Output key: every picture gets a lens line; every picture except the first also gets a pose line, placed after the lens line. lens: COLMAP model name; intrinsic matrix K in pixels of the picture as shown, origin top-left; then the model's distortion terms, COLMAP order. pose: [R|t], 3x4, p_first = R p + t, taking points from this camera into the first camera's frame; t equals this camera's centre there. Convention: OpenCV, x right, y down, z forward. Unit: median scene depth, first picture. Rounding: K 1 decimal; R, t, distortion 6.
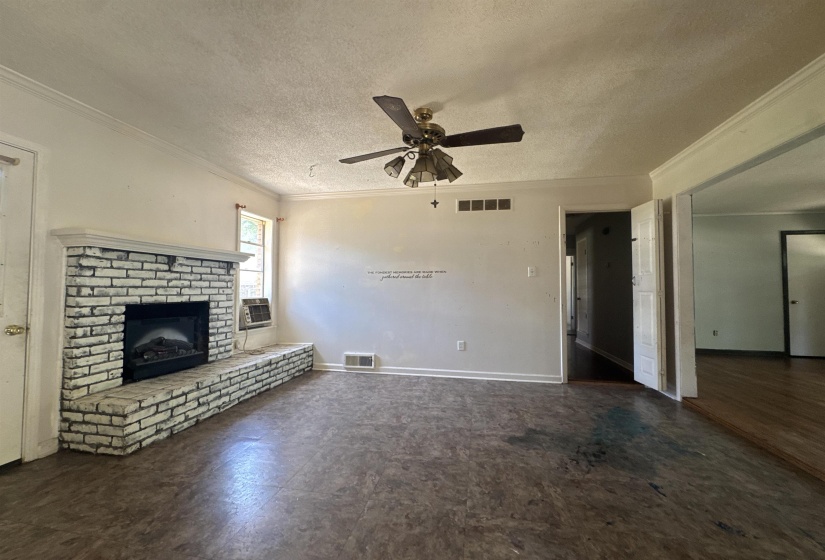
lens RADIAL K [[333.8, 0, 408.0], [0, 333.8, 274.7], [0, 0, 1]] dist [-0.002584, 0.000237]
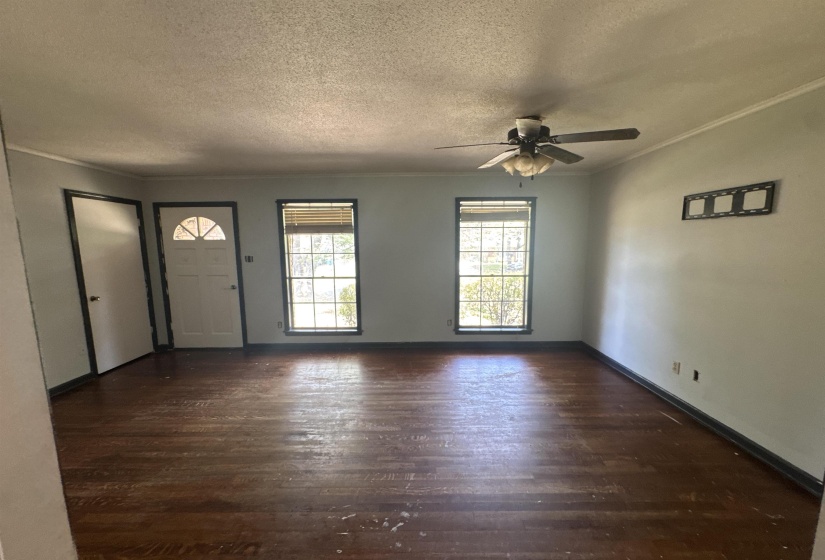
lens RADIAL K [[333.8, 0, 415.1], [0, 333.8, 291.4], [0, 0, 1]] dist [-0.002584, 0.000237]
pose [[-0.199373, -0.147313, 0.968788, 0.571248], [-0.035040, 0.989075, 0.143187, -0.086241], [-0.979297, -0.005399, -0.202357, 0.773848]]
